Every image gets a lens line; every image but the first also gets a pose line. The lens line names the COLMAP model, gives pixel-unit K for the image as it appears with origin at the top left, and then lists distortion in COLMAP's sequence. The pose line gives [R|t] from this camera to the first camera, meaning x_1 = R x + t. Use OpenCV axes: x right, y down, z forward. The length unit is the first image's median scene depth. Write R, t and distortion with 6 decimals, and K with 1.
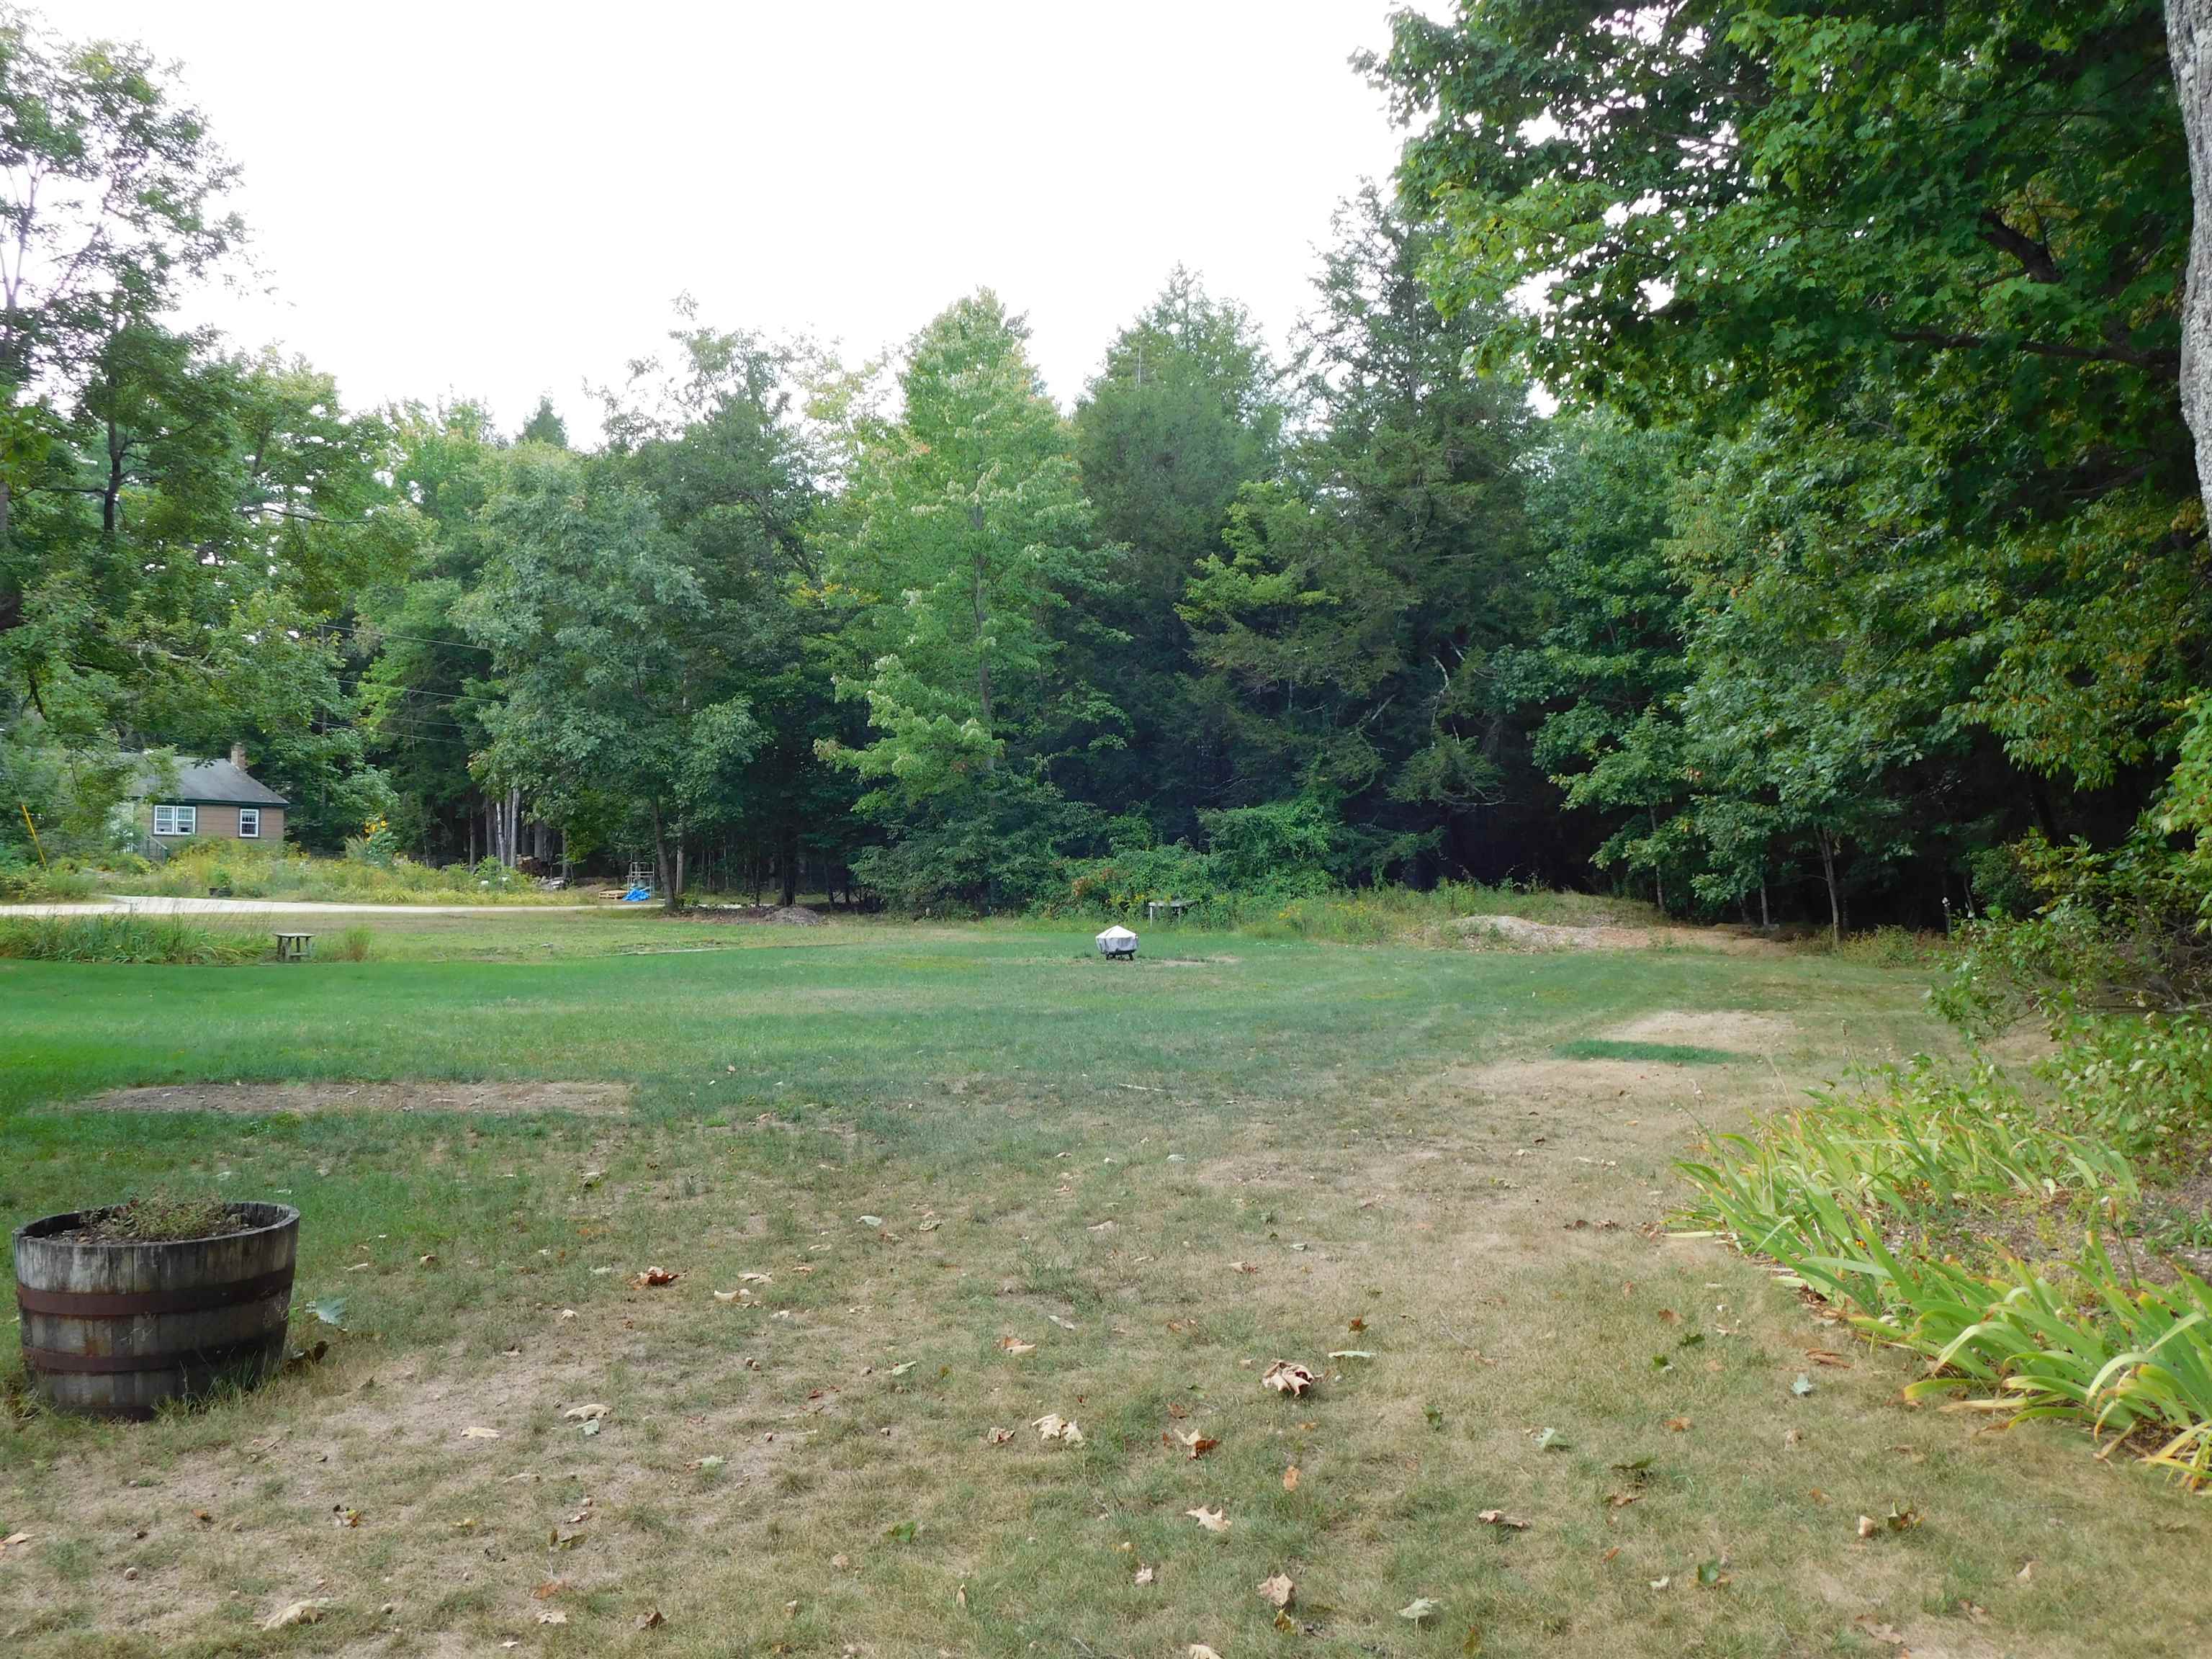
lens RADIAL K [[1912.9, 0, 1110.4], [0, 1912.9, 820.3], [0, 0, 1]] dist [-0.003128, -0.009120]
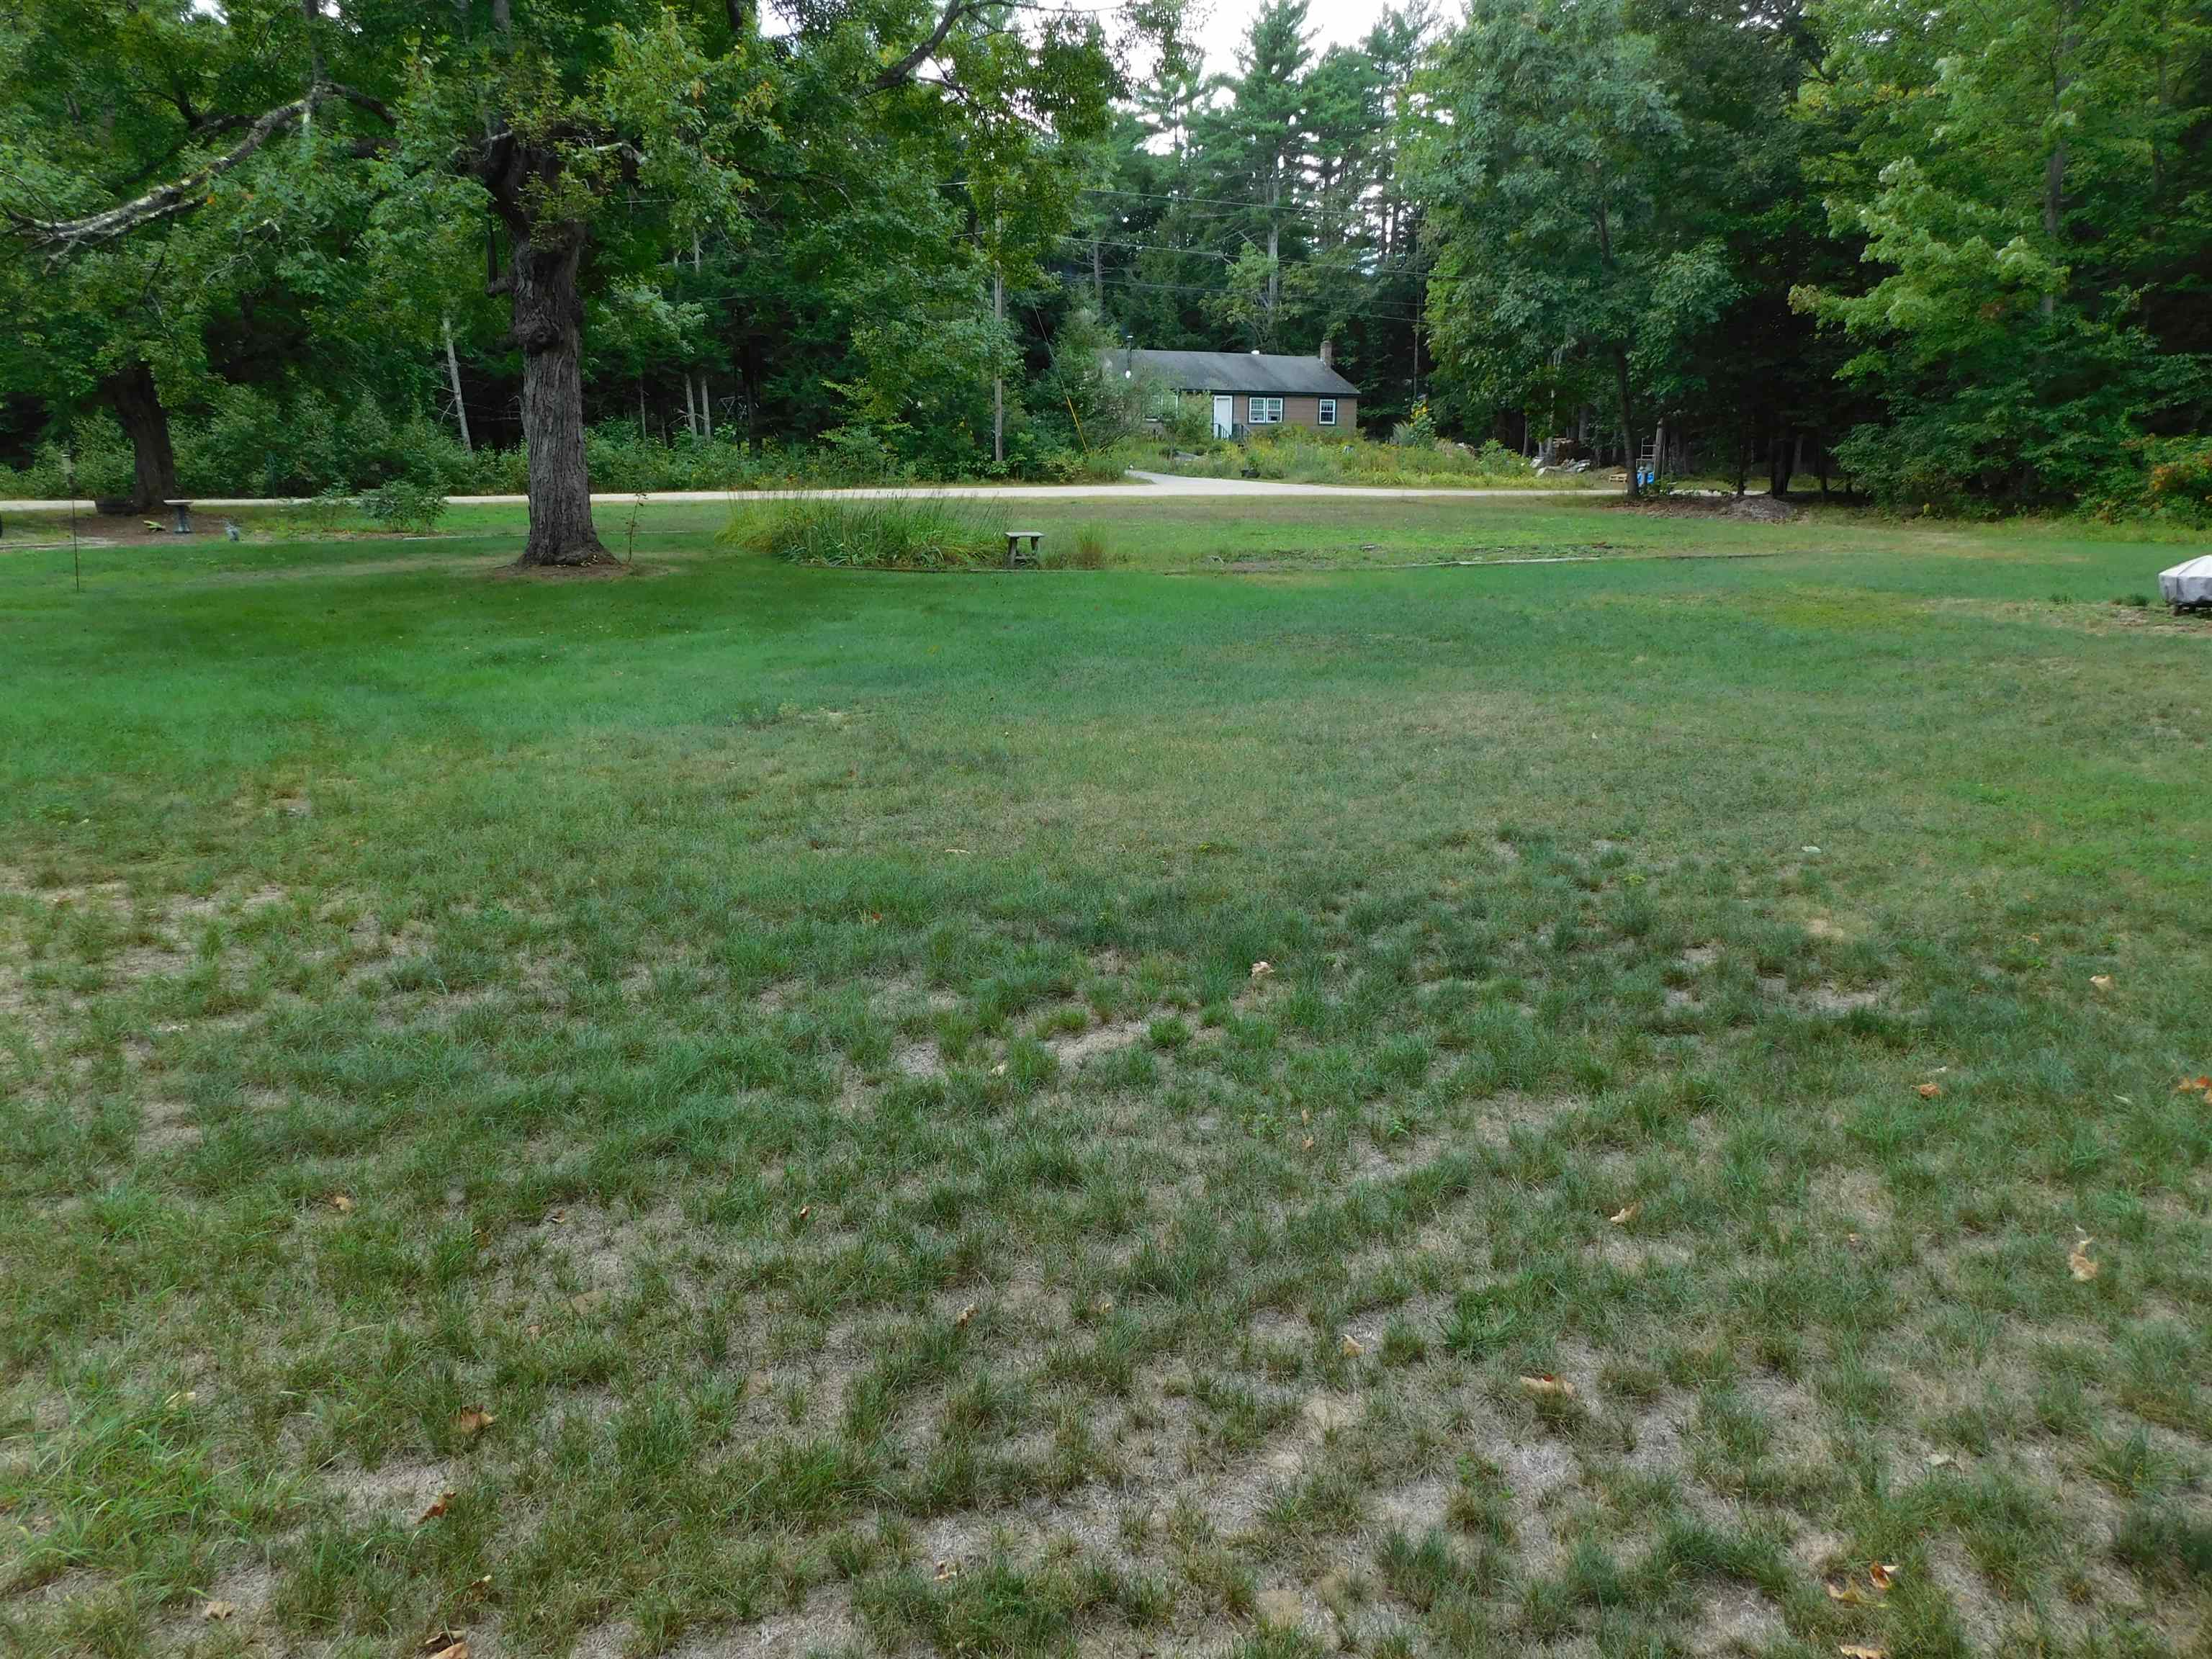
lens RADIAL K [[1486.3, 0, 1110.2], [0, 1486.3, 824.2], [0, 0, 1]] dist [-0.071828, 0.067143]
pose [[0.801360, 0.140082, -0.581549, 0.003325], [0.022230, 0.964548, 0.262970, 0.007509], [0.597769, -0.223662, 0.769836, 0.305921]]
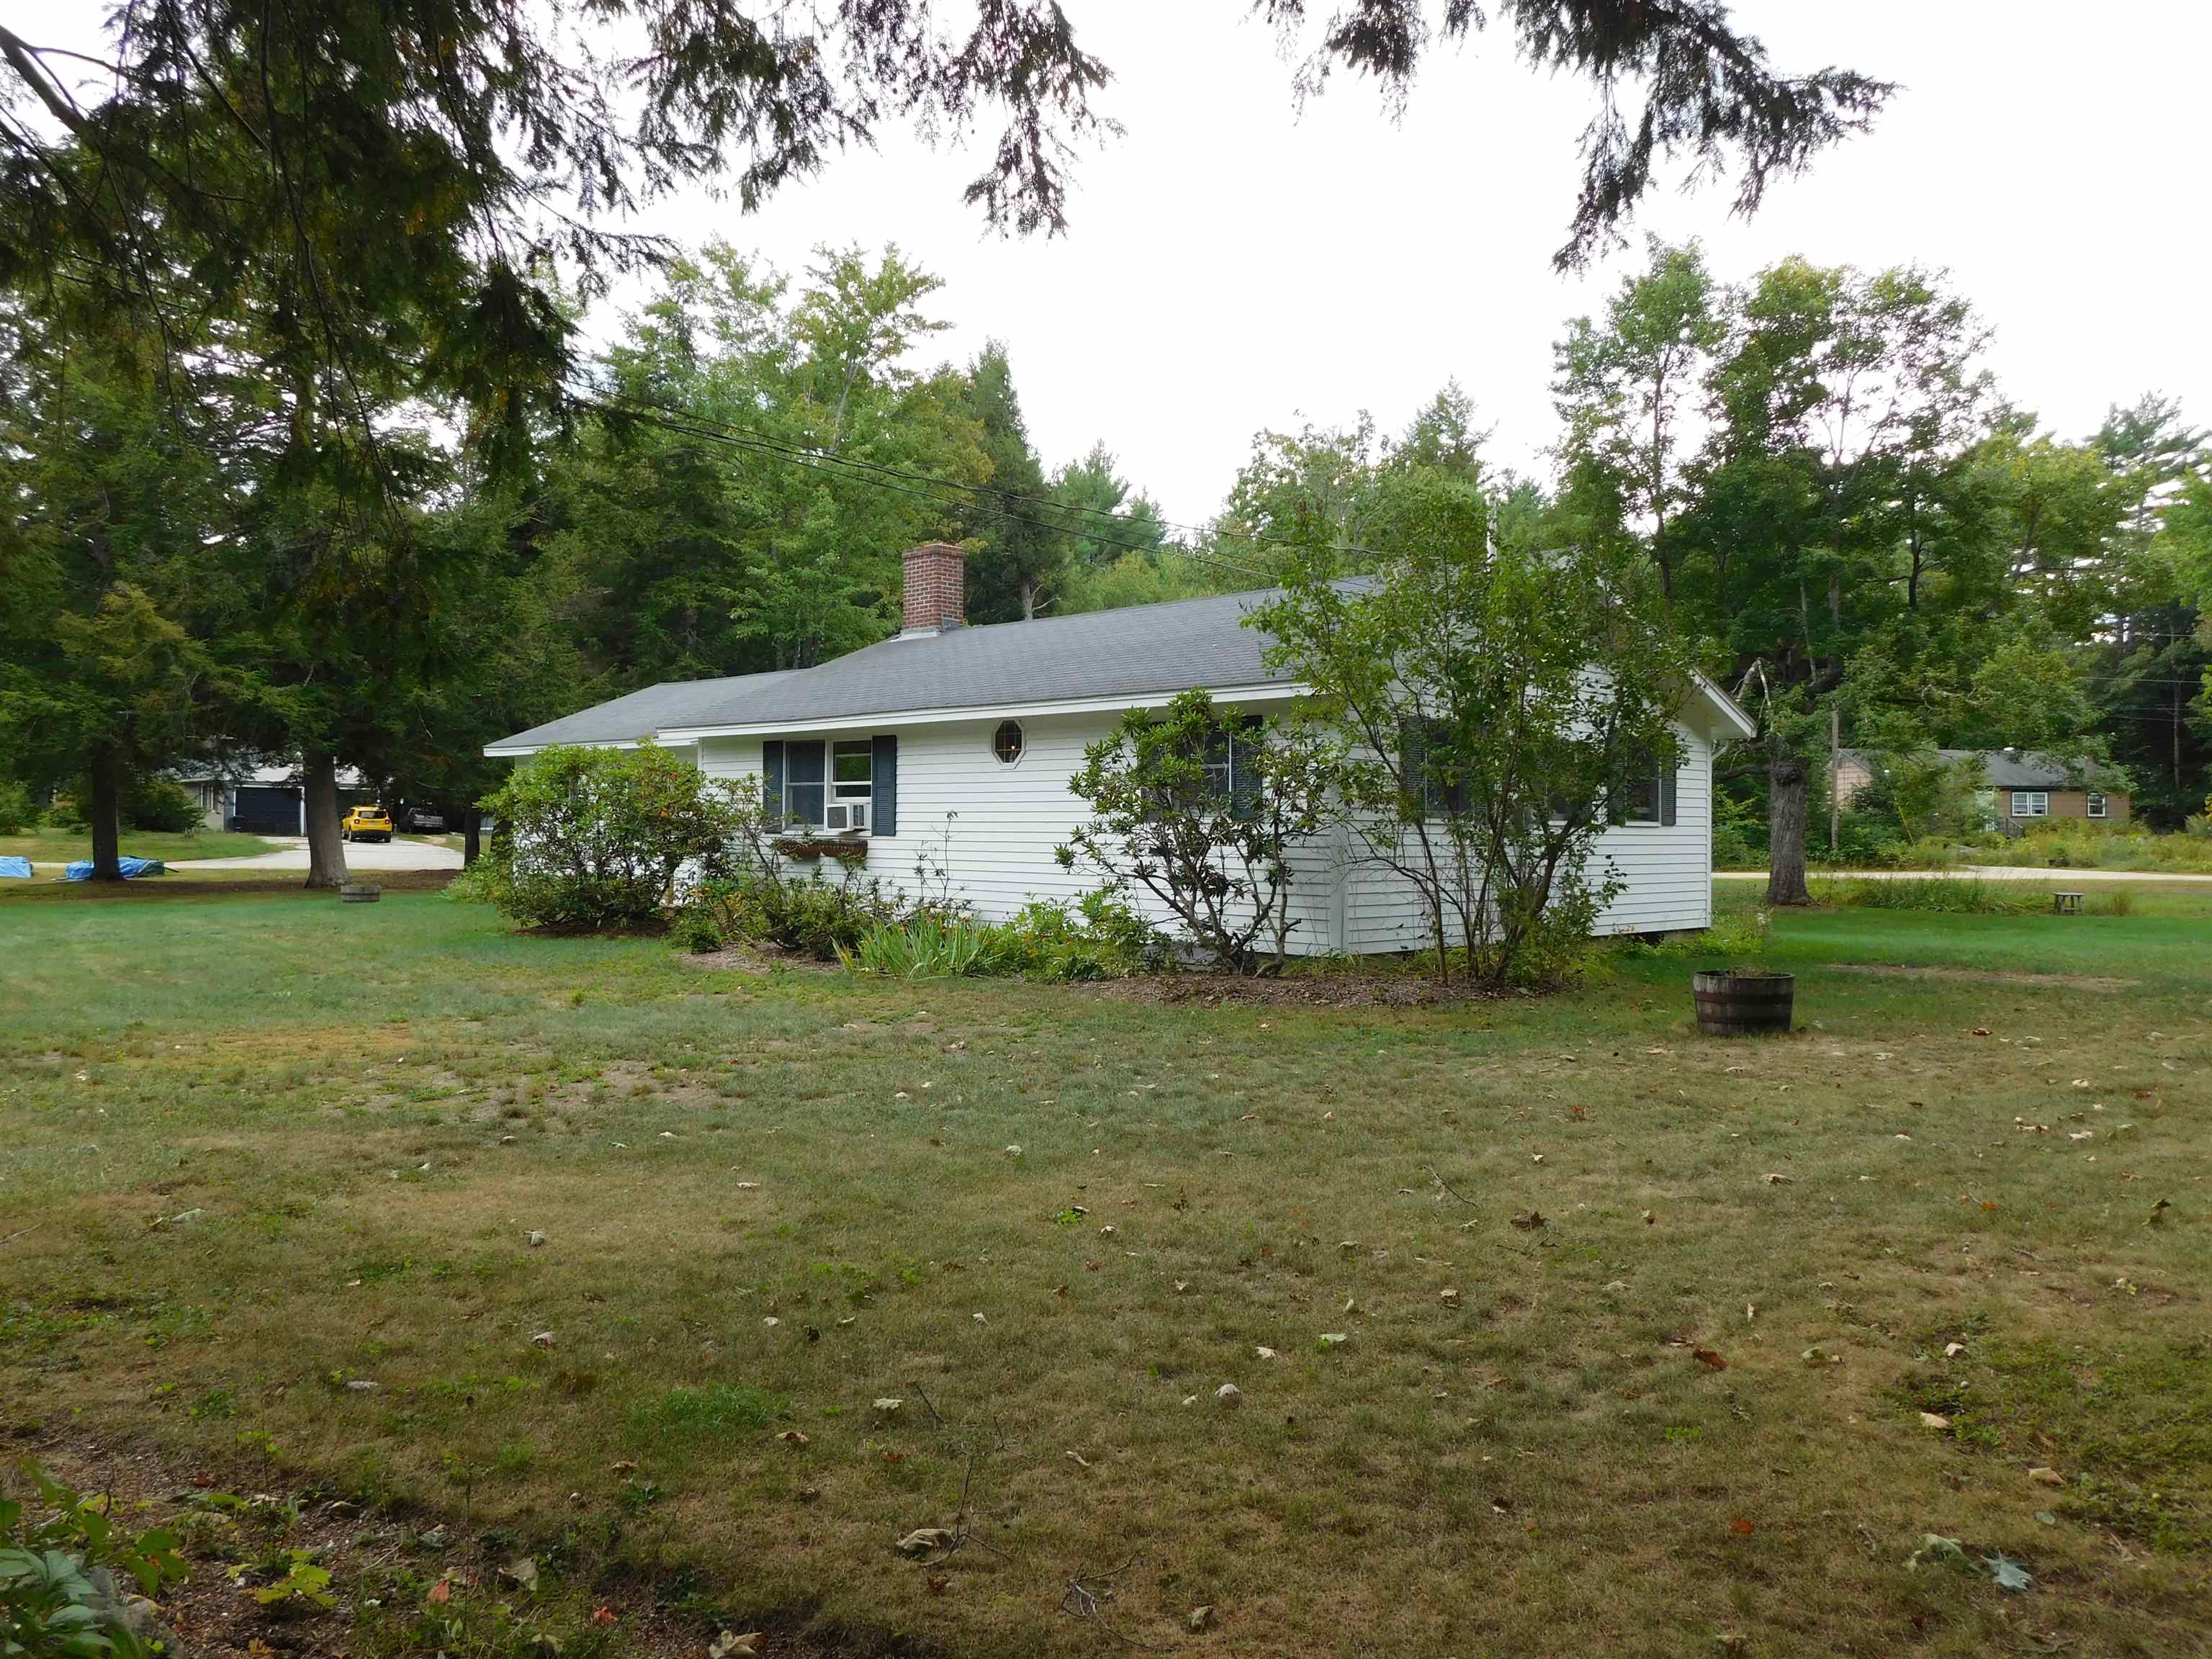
lens RADIAL K [[1628.7, 0, 1106.5], [0, 1628.7, 836.2], [0, 0, 1]] dist [-0.004411, 0.001045]
pose [[0.548123, -0.011396, -0.836320, 0.087045], [0.028090, 0.999594, 0.004789, -0.001804], [0.835926, -0.026117, 0.548221, -0.093435]]
